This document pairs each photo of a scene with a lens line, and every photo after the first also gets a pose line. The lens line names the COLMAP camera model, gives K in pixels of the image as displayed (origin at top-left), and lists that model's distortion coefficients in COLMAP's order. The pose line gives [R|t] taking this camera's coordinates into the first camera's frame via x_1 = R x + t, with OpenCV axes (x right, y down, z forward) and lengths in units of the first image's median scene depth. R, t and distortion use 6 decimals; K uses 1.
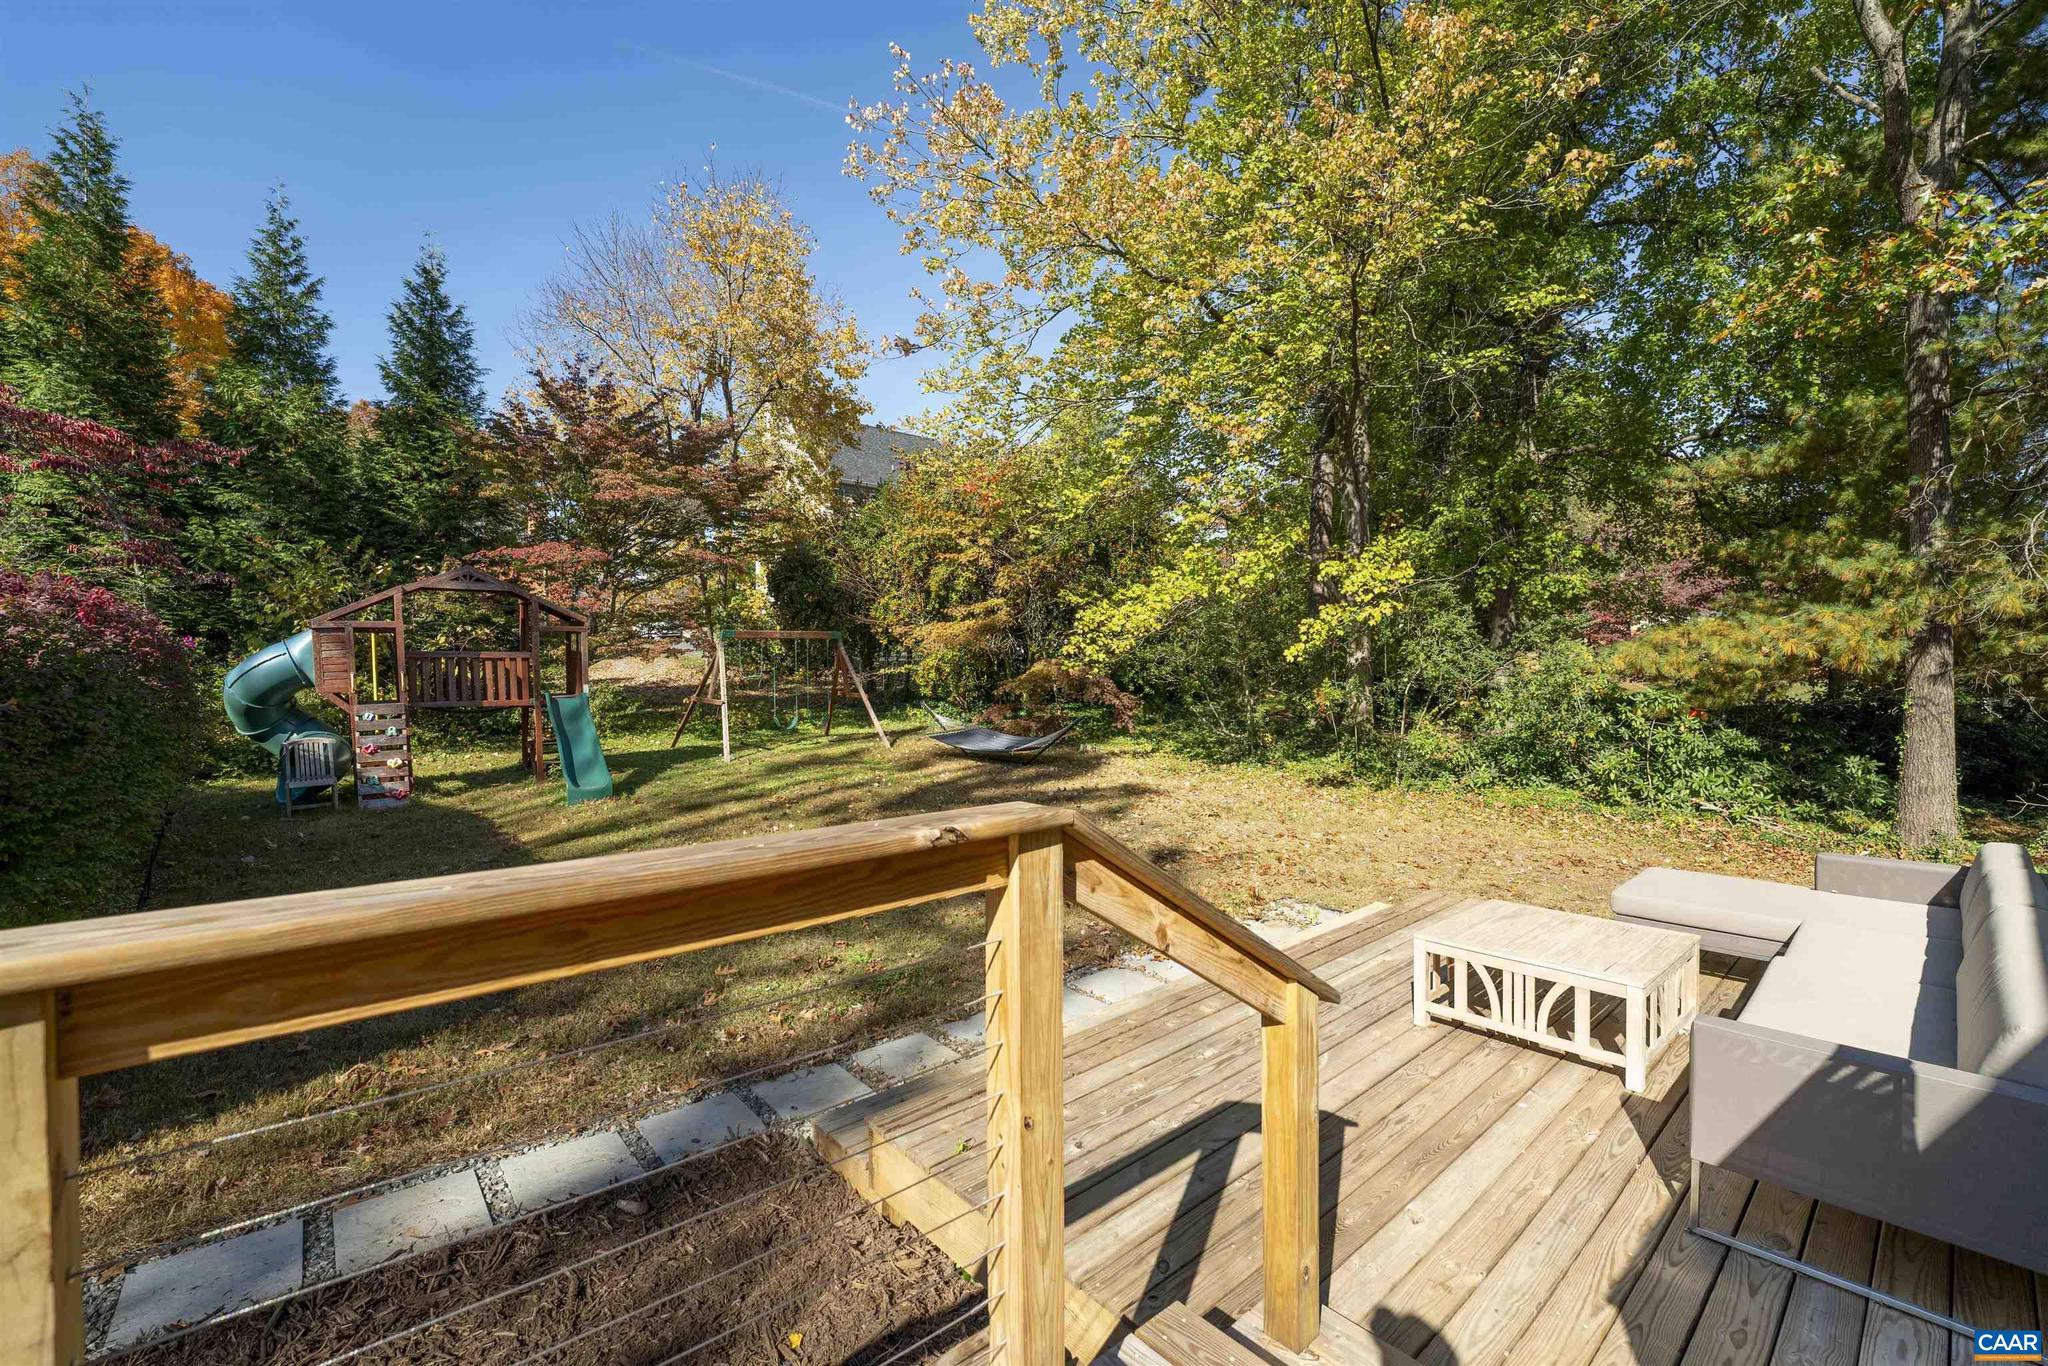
lens RADIAL K [[857.8, 0, 1032.3], [0, 857.8, 670.7], [0, 0, 1]] dist [-0.002904, -0.000242]
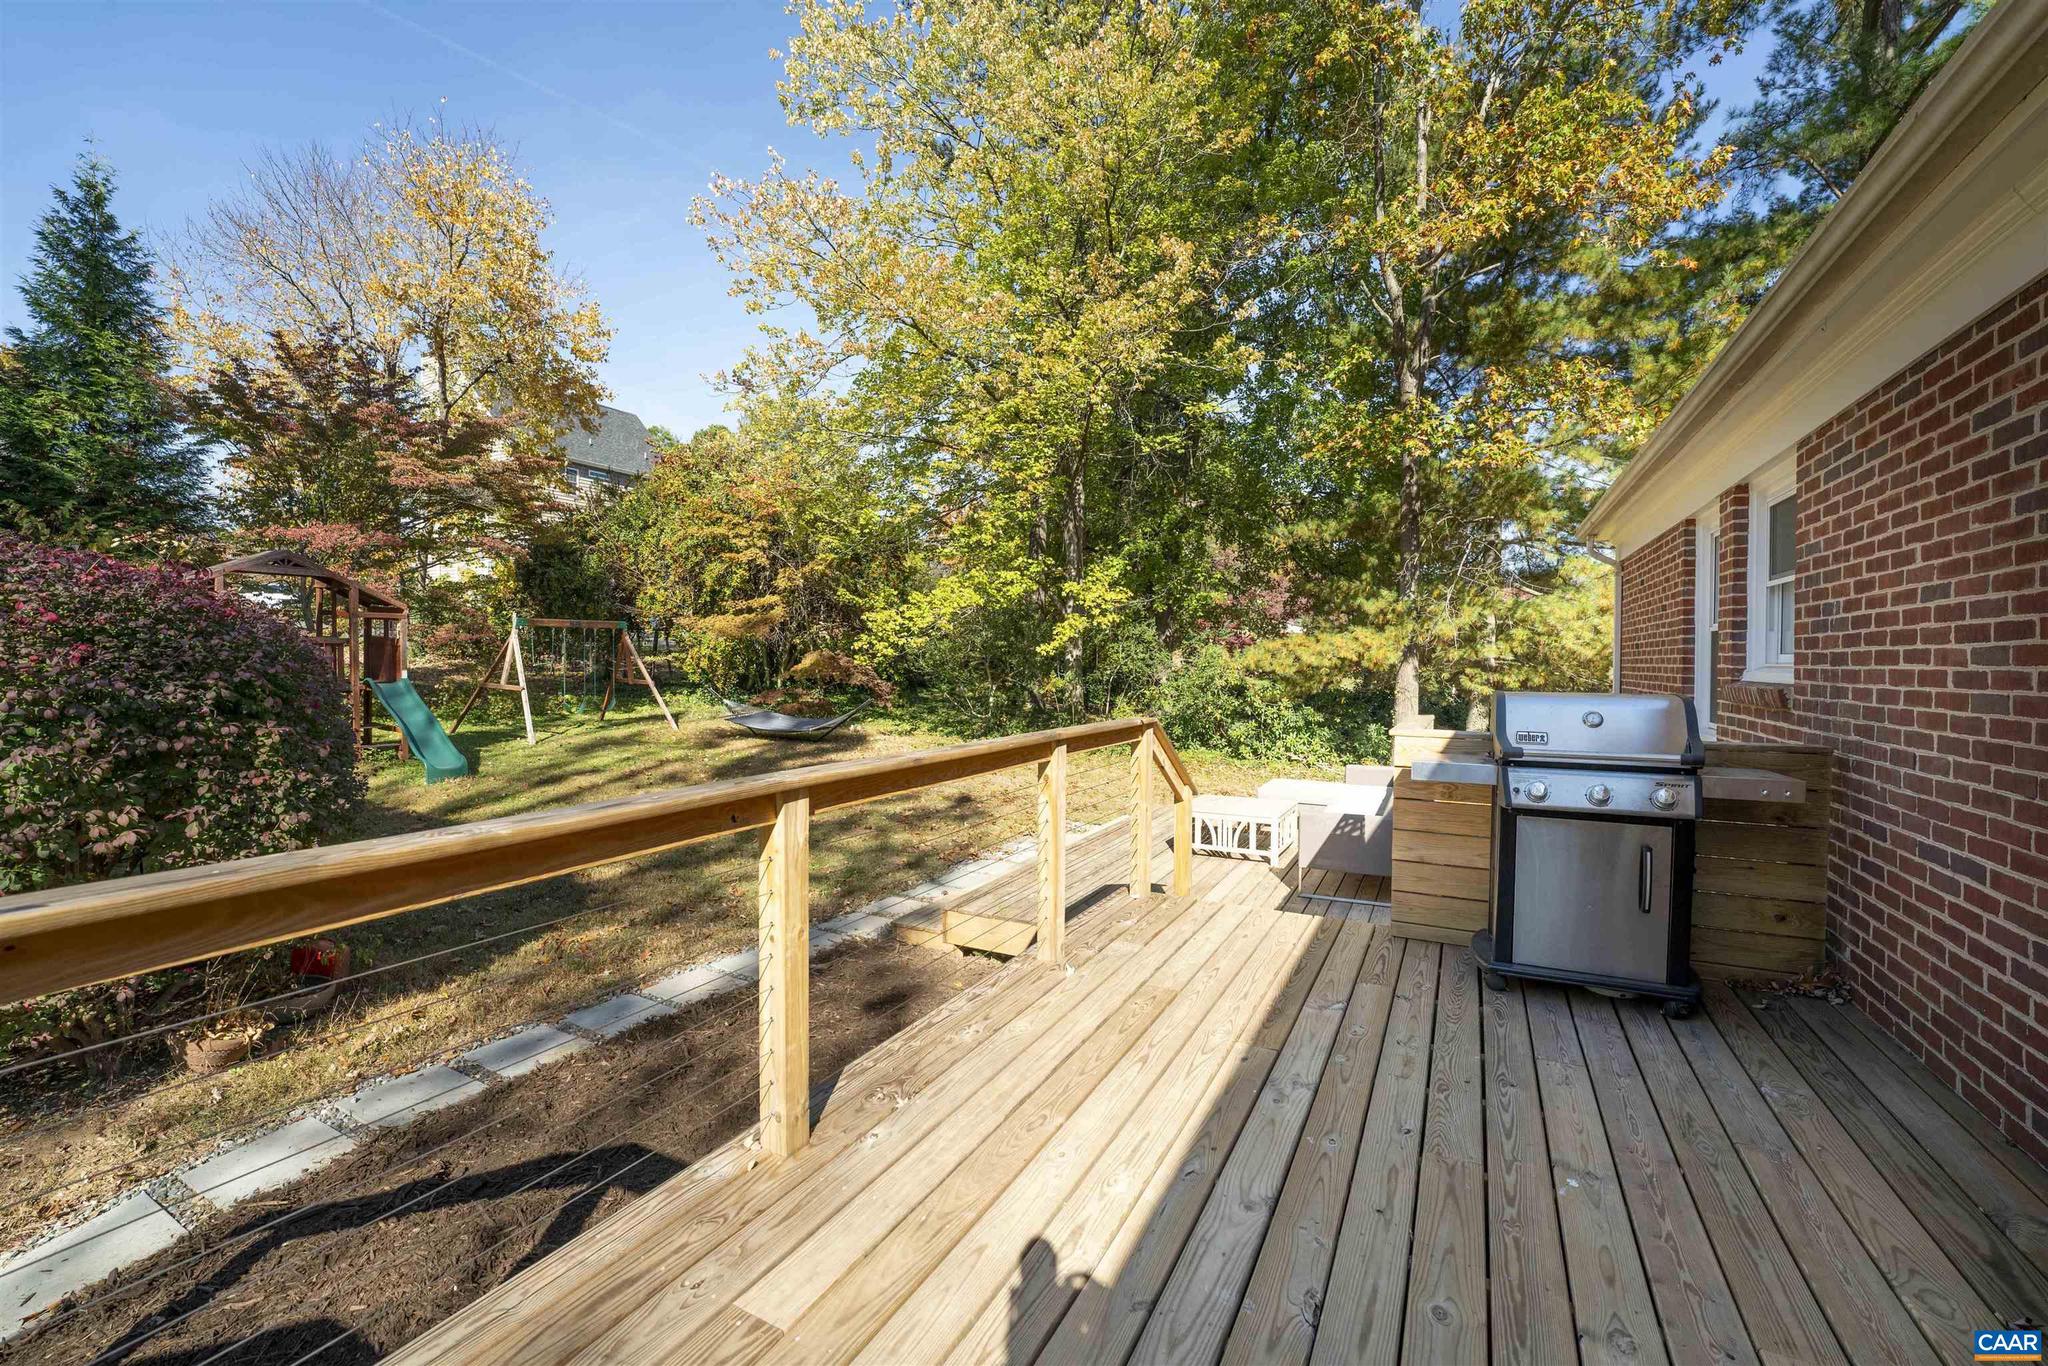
lens RADIAL K [[825.8, 0, 1024.0], [0, 825.8, 683.0], [0, 0, 1]] dist [0.000407, 0.014177]
pose [[0.937285, 0.005747, 0.348517, -0.127655], [-0.015699, 0.999545, 0.025736, -0.003556], [-0.348211, -0.029593, 0.936949, -0.148627]]
